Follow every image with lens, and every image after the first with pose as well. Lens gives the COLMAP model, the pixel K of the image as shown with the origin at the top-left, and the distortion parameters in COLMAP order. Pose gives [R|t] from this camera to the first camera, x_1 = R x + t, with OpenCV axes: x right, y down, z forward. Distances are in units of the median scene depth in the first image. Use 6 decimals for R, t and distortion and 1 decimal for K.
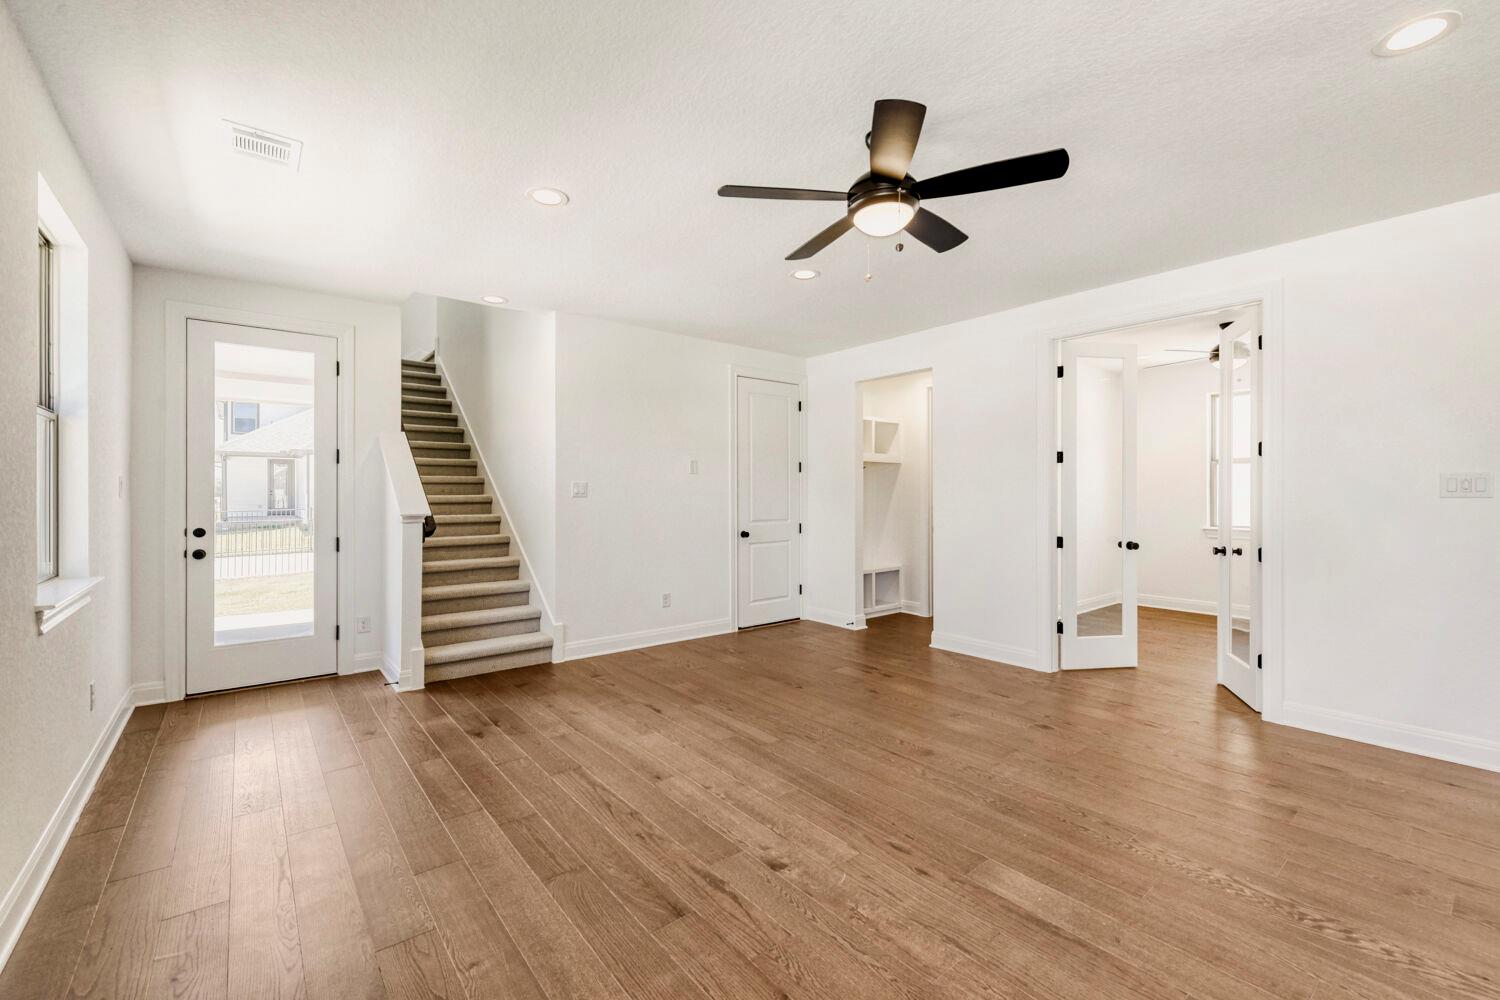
lens RADIAL K [[635.0, 0, 772.8], [0, 635.0, 498.0], [0, 0, 1]] dist [-0.011654, -0.000046]
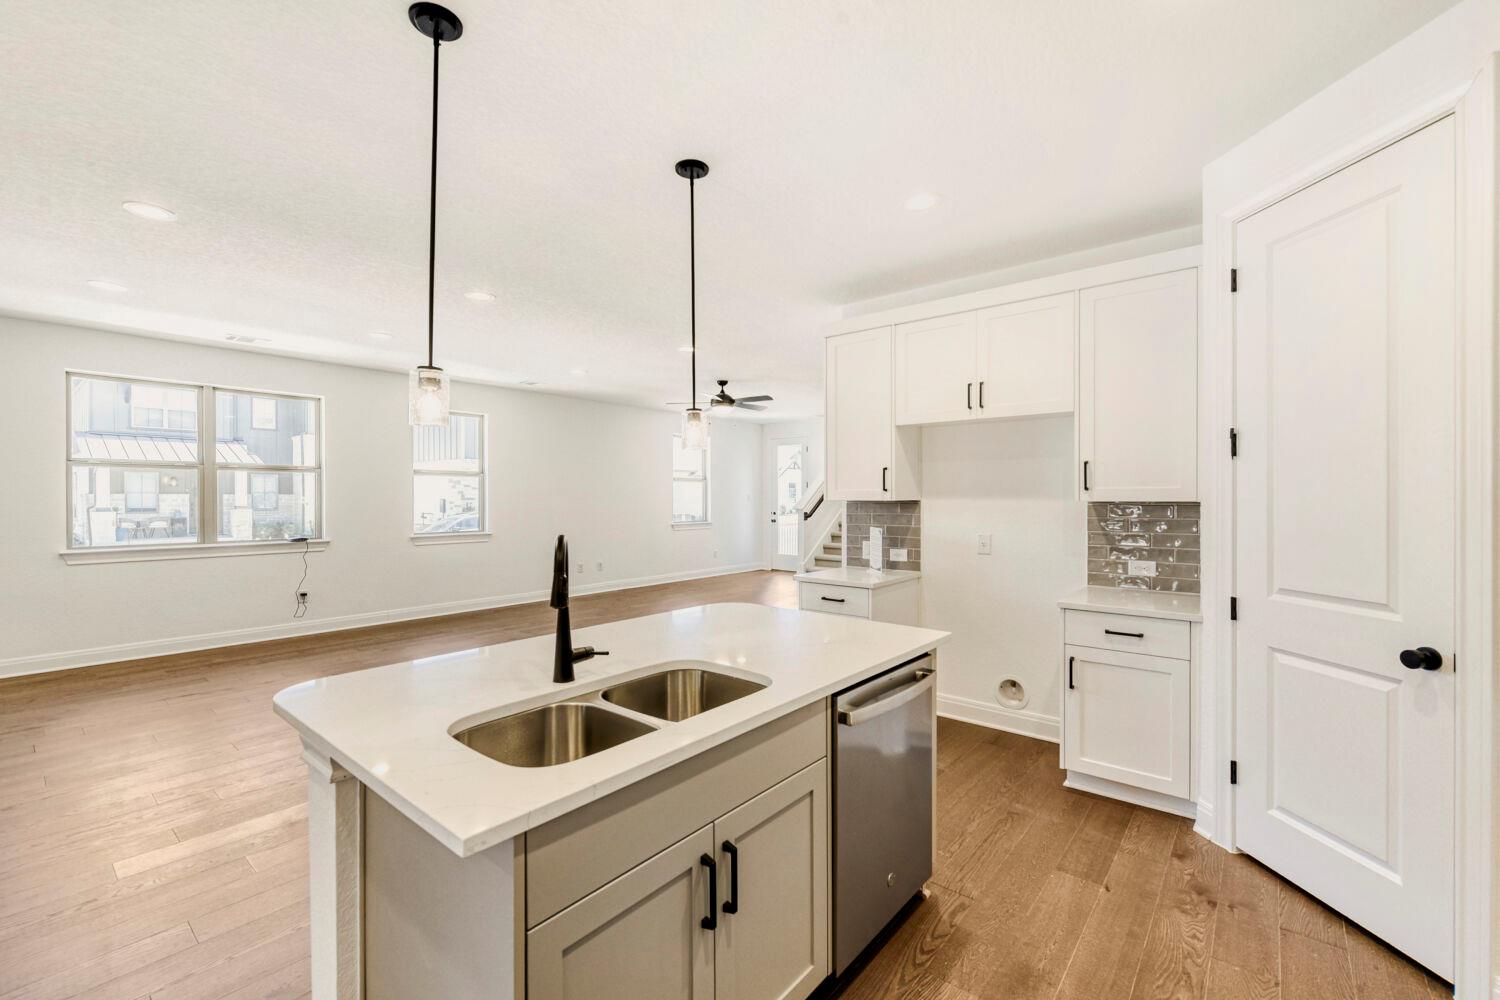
lens RADIAL K [[635.0, 0, 744.5], [0, 635.0, 497.9], [0, 0, 1]] dist [-0.011654, -0.000046]
pose [[0.156578, 0.003428, -0.987660, 1.606008], [-0.005546, 0.999981, 0.002592, -0.019434], [0.987650, 0.005071, 0.156594, 0.324130]]
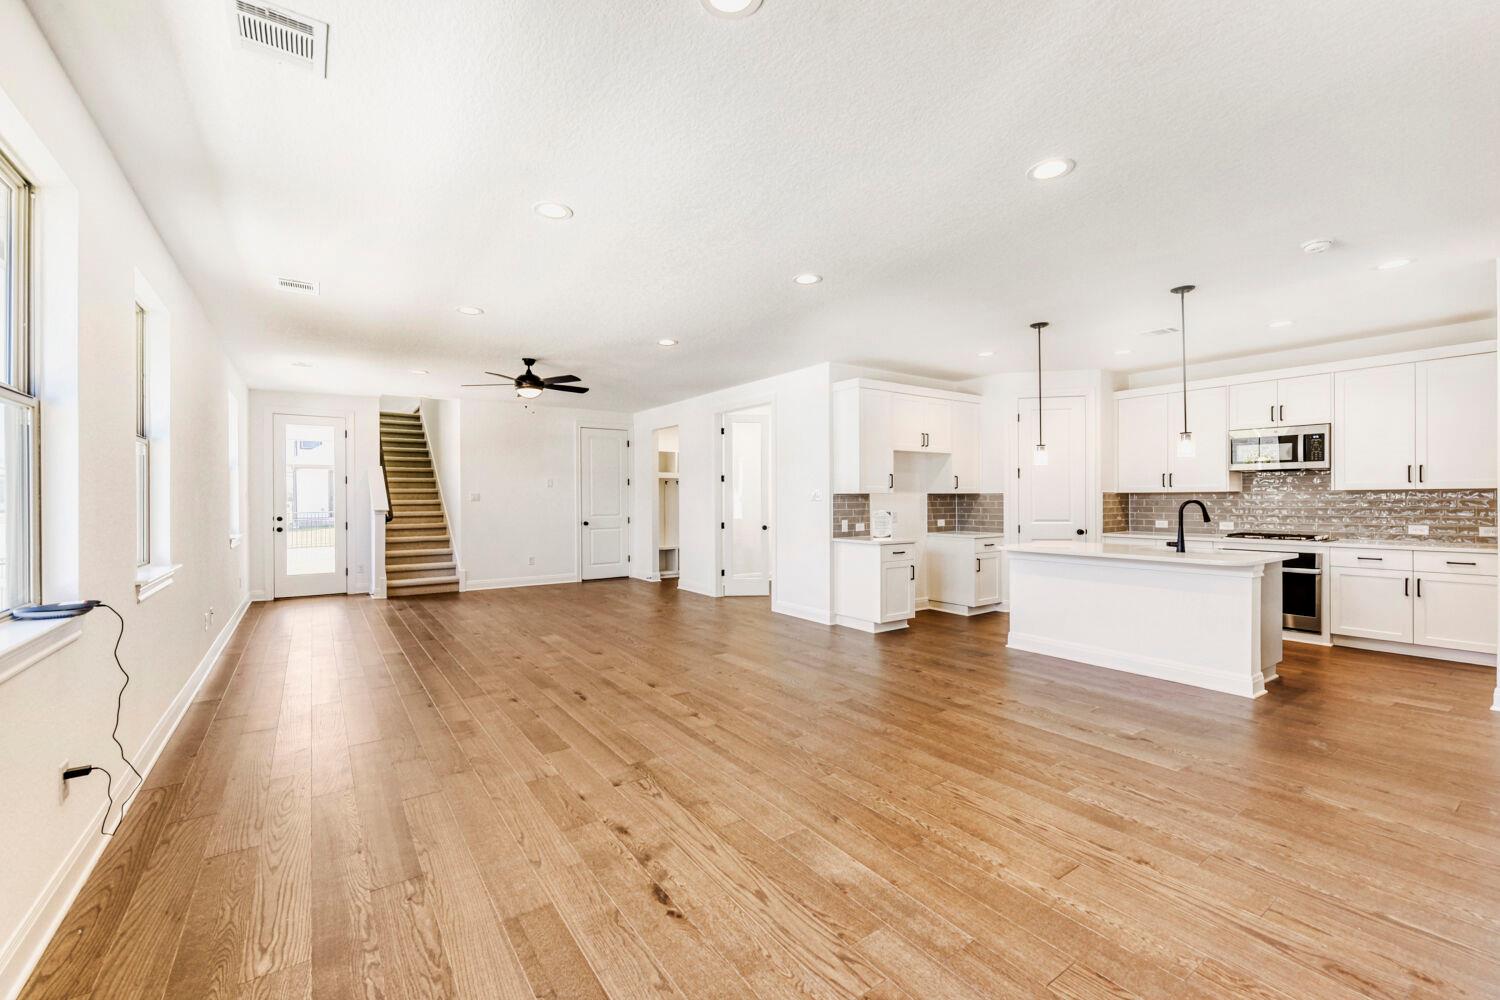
lens RADIAL K [[635.0, 0, 757.3], [0, 635.0, 502.3], [0, 0, 1]] dist [-0.011654, -0.000046]
pose [[0.996395, -0.002783, -0.084785, 0.674944], [0.003012, 0.999992, 0.002573, -0.000455], [0.084777, -0.002819, 0.996396, -0.760454]]
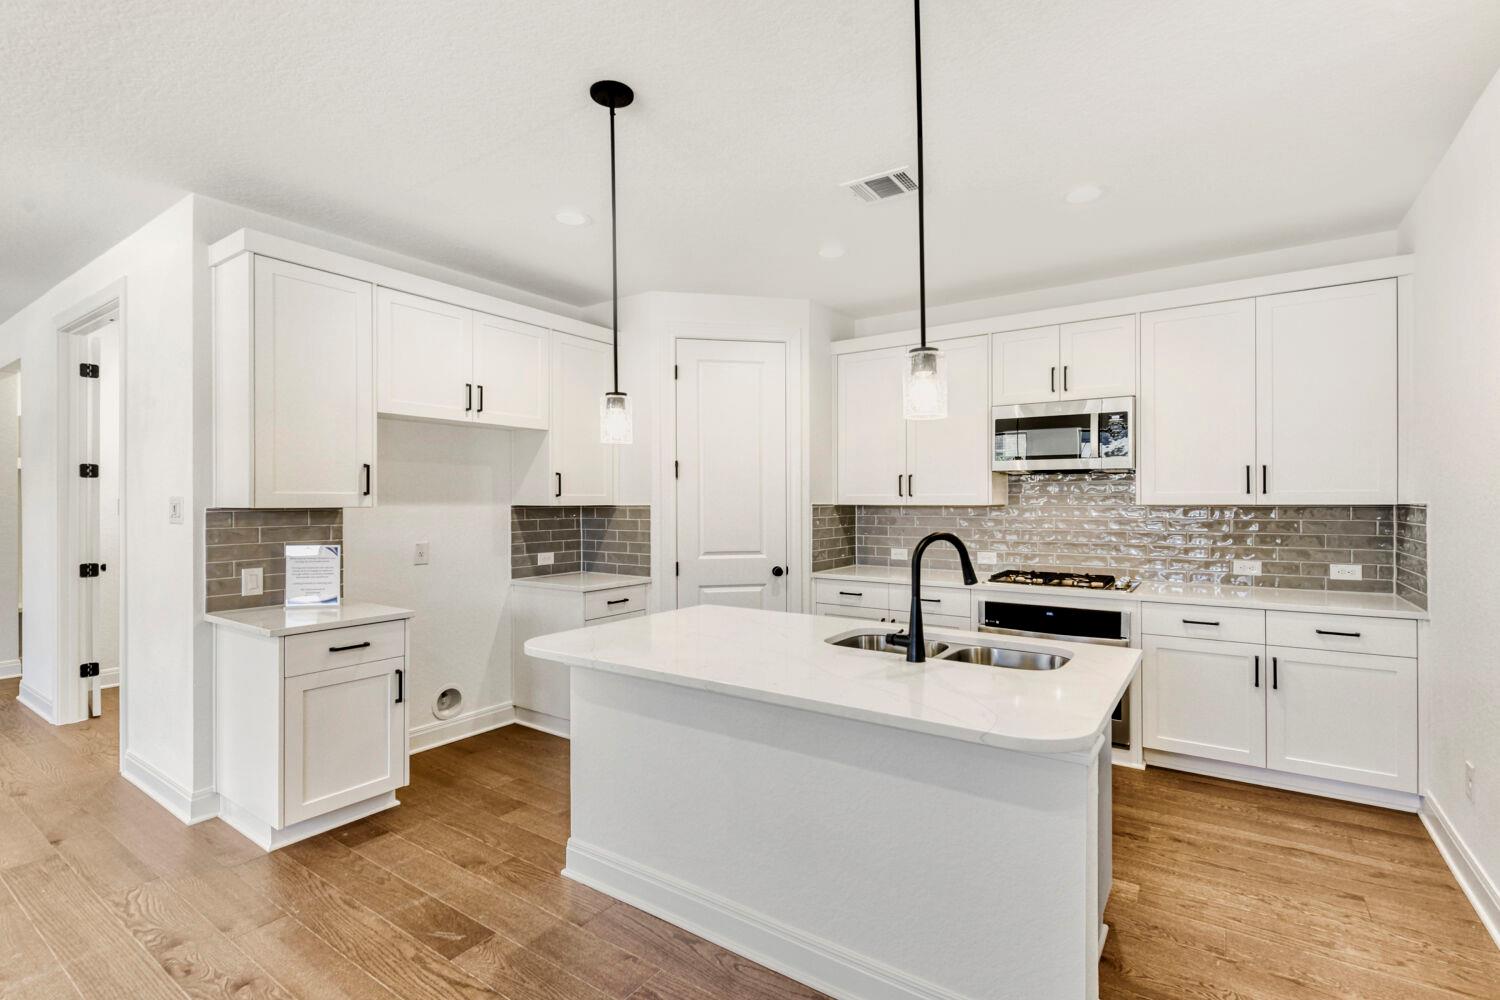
lens RADIAL K [[692.2, 0, 752.8], [0, 692.2, 499.6], [0, 0, 1]] dist [-0.003314, -0.000333]
pose [[0.968268, 0.001922, 0.249907, 1.038678], [-0.000300, 0.999979, -0.006528, -0.018330], [-0.249914, 0.006246, 0.968248, -0.123996]]
